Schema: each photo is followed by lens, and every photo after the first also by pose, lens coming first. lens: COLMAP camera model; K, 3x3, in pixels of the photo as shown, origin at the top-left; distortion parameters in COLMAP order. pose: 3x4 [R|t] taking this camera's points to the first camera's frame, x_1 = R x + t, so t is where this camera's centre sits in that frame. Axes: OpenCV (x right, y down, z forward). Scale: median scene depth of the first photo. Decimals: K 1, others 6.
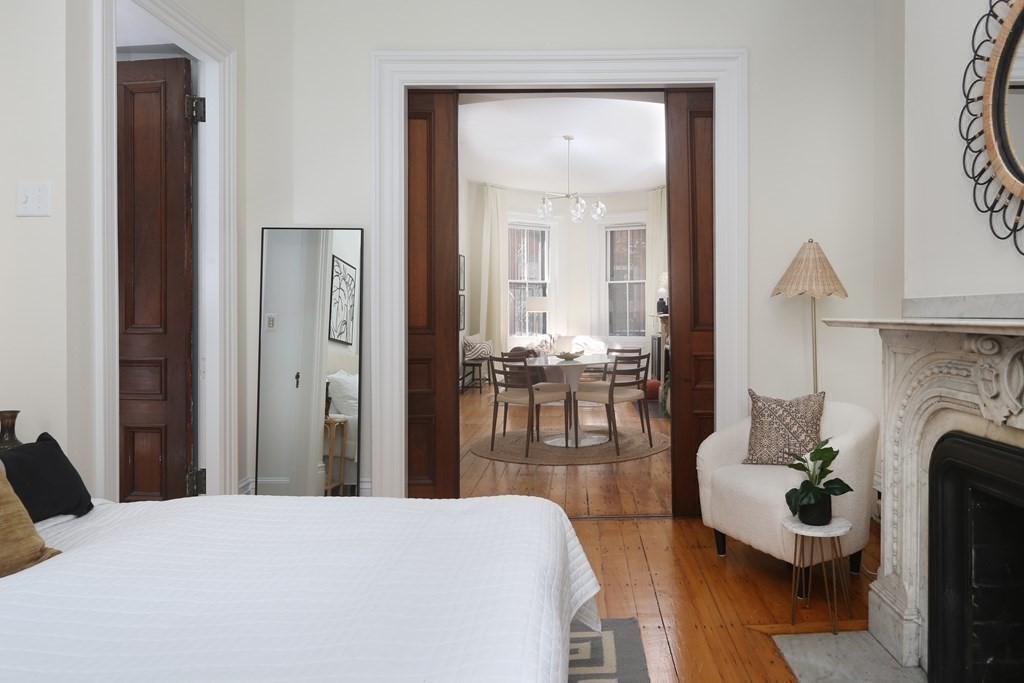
lens RADIAL K [[649.4, 0, 511.8], [0, 649.4, 337.7], [0, 0, 1]] dist [0.000277, -0.000035]
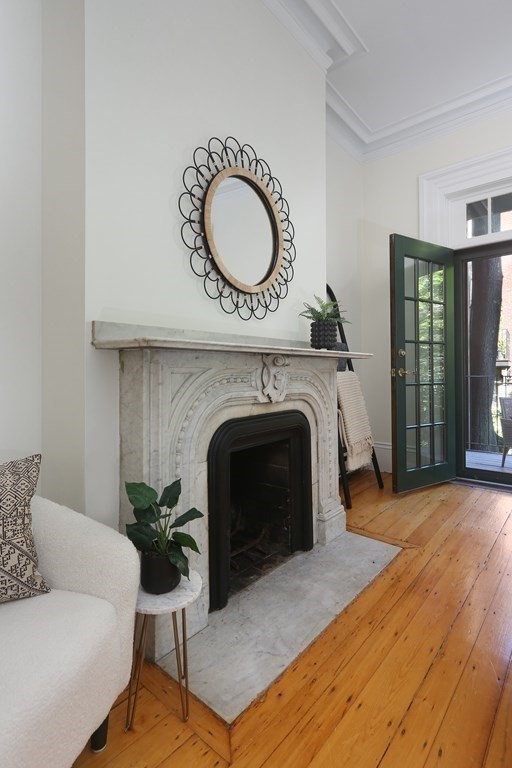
lens RADIAL K [[403.5, 0, 247.3], [0, 403.5, 366.1], [0, 0, 1]] dist [-0.002466, 0.000977]
pose [[-0.833198, 0.008056, 0.552916, 0.107980], [0.006070, 0.999967, -0.005423, 0.019135], [-0.552941, -0.001162, -0.833219, 1.503853]]
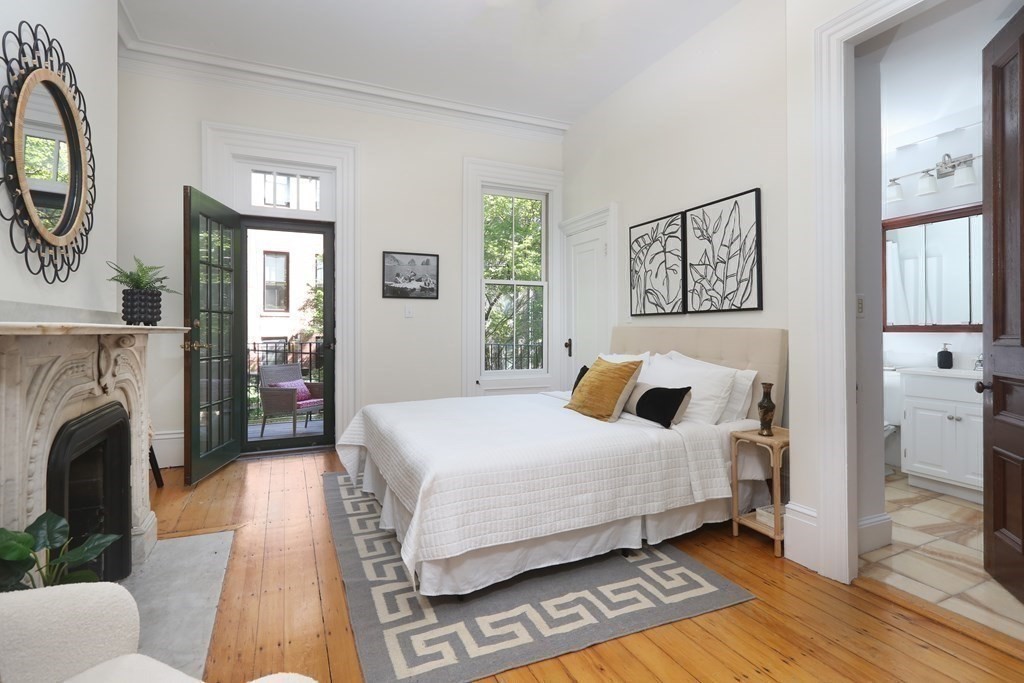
lens RADIAL K [[488.9, 0, 508.1], [0, 488.9, 331.2], [0, 0, 1]] dist [0.000677, -0.000029]
pose [[-0.852703, 0.007579, -0.522341, 0.405833], [0.003250, 0.999952, 0.009204, -0.019820], [0.522386, 0.006151, -0.852687, 1.810286]]
